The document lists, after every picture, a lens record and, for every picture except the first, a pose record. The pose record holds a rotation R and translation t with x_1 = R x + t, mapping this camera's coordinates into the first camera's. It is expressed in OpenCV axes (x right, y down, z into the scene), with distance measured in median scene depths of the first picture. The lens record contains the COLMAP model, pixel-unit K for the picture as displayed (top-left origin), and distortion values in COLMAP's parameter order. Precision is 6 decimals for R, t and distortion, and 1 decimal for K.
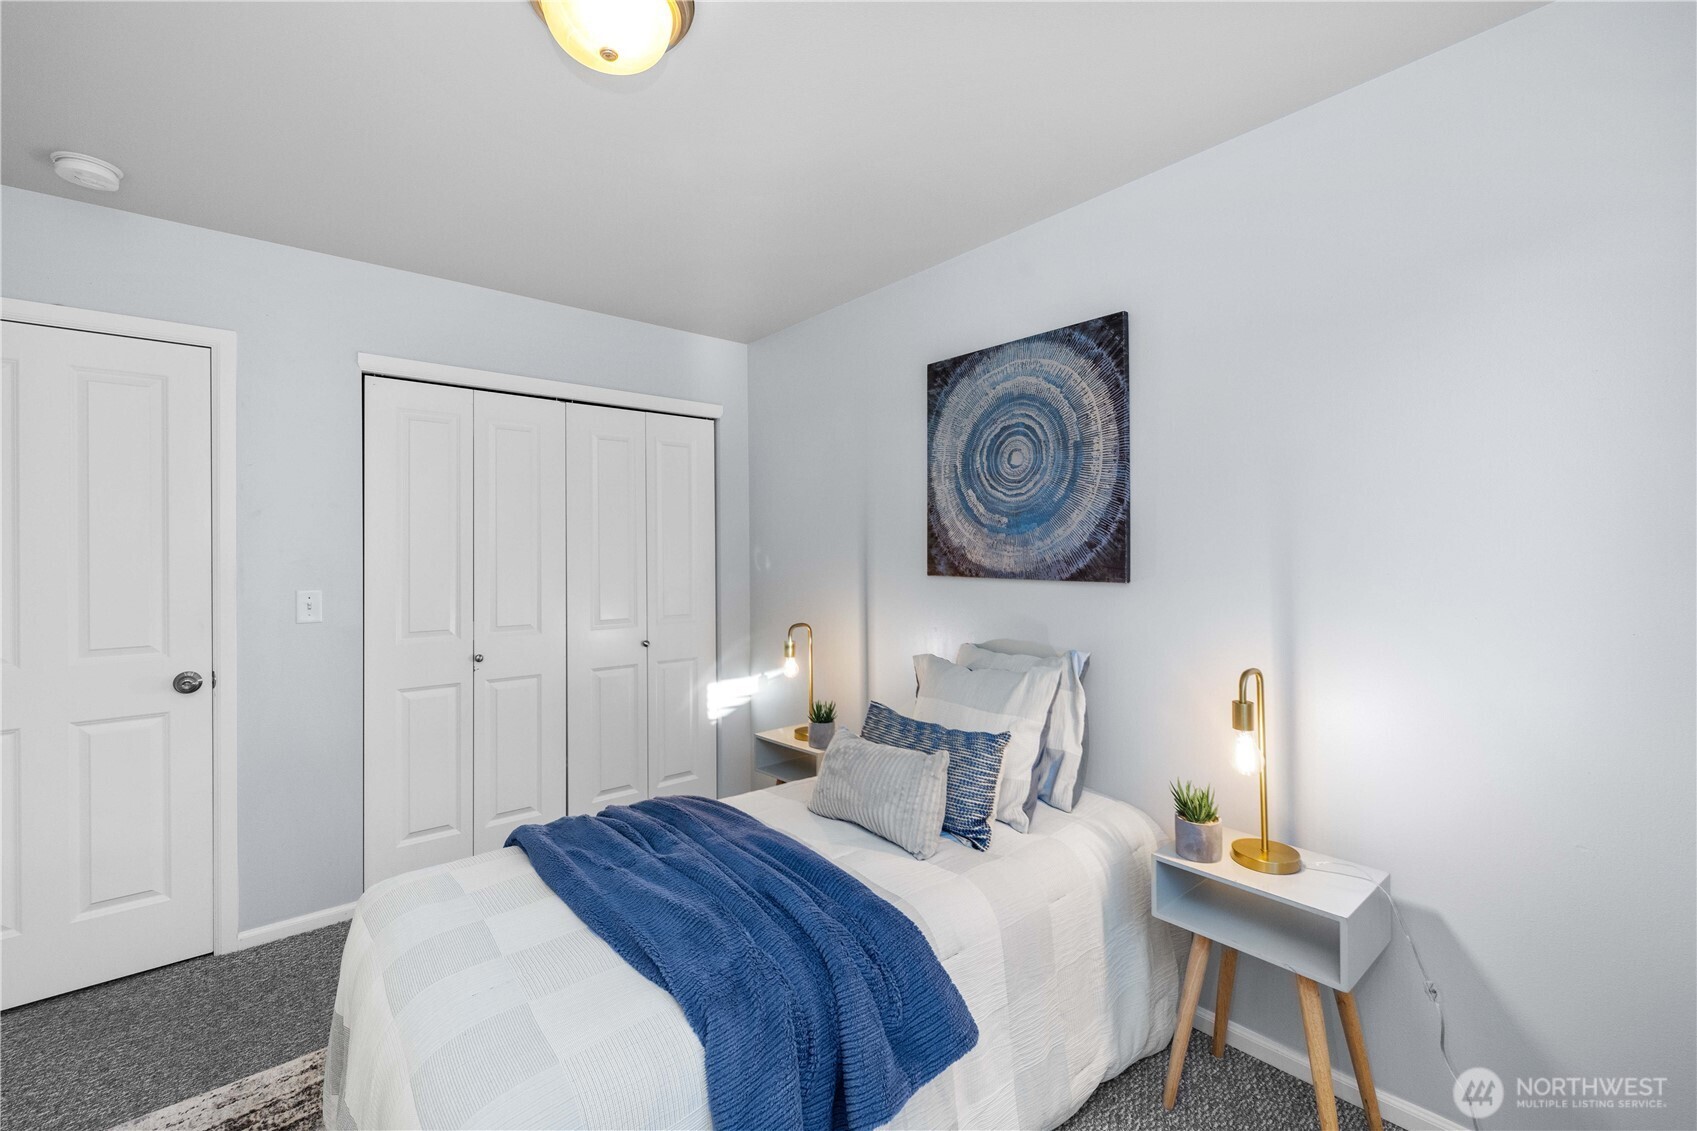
lens RADIAL K [[712.3, 0, 845.0], [0, 712.3, 546.5], [0, 0, 1]] dist [-0.000516, 0.000133]
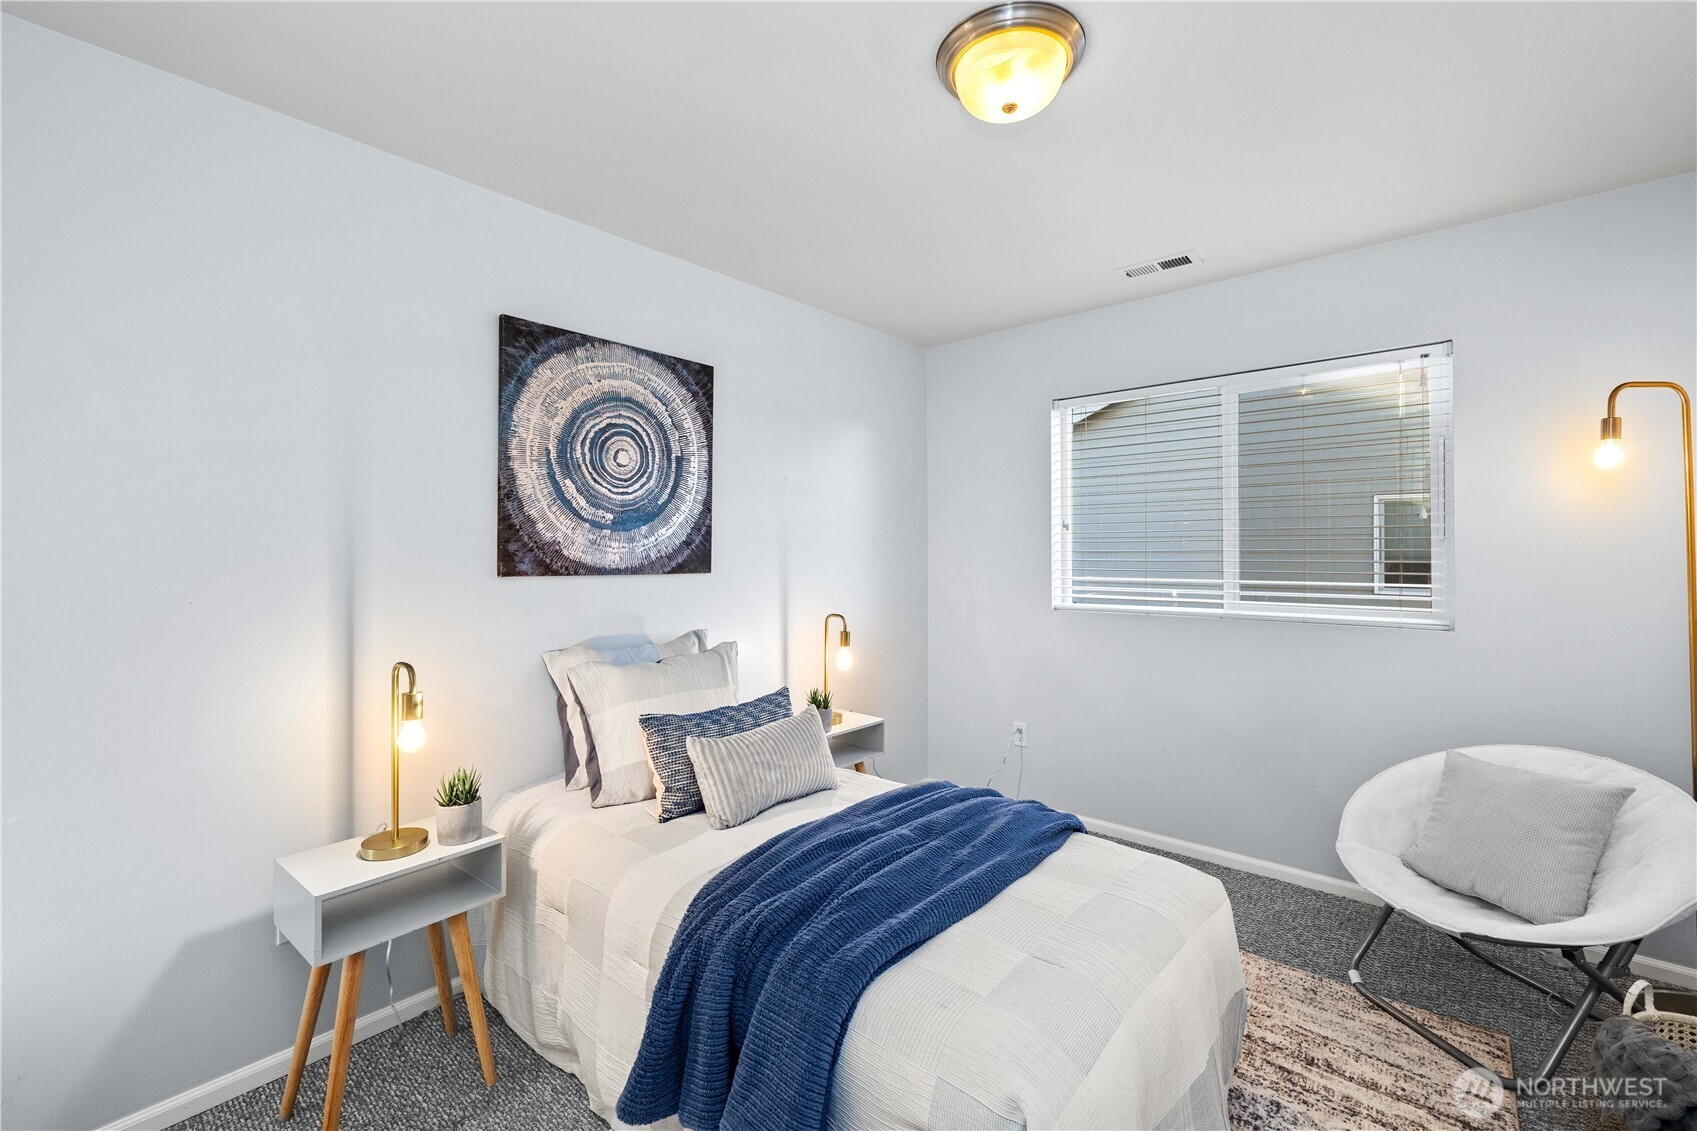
lens RADIAL K [[712.3, 0, 845.0], [0, 712.3, 546.5], [0, 0, 1]] dist [-0.000516, 0.000133]
pose [[-0.138320, 0.014777, 0.990277, -0.814547], [-0.008745, 0.999831, -0.016141, 0.018439], [-0.990349, -0.010893, -0.138167, 0.811568]]
